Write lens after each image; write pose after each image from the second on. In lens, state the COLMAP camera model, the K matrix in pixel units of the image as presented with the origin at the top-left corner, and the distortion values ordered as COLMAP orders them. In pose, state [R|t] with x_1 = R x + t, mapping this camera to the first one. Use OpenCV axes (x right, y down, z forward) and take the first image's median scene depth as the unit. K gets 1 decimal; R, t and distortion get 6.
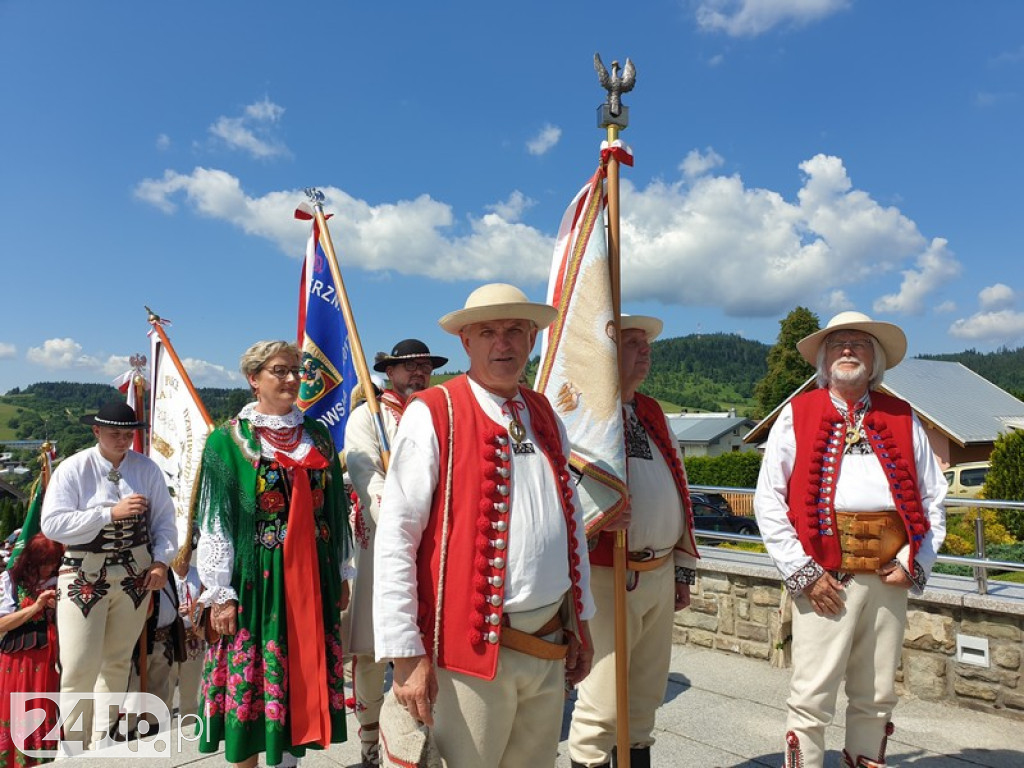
lens RADIAL K [[796.0, 0, 491.9], [0, 796.0, 387.4], [0, 0, 1]] dist [-0.005532, 0.056923]
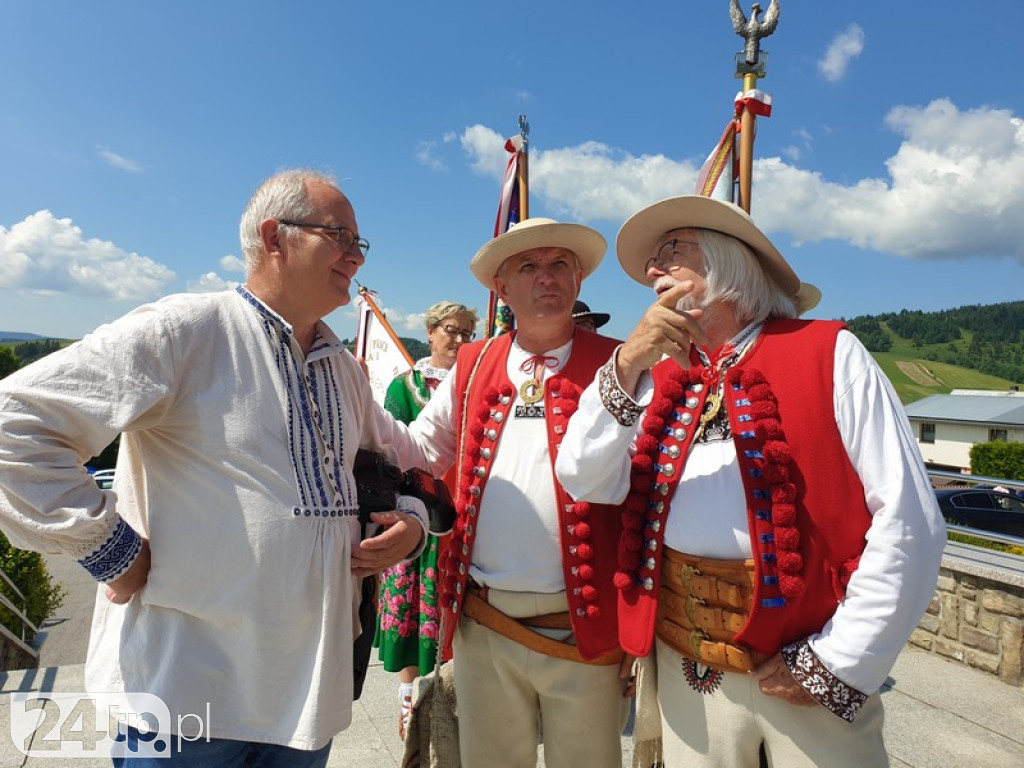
lens RADIAL K [[784.6, 0, 464.2], [0, 784.6, 382.7], [0, 0, 1]] dist [0.005450, 0.009554]
pose [[0.928283, 0.047057, -0.368886, 0.109565], [-0.030866, 0.998288, 0.049674, -0.000134], [0.370592, -0.034726, 0.928146, -0.001357]]
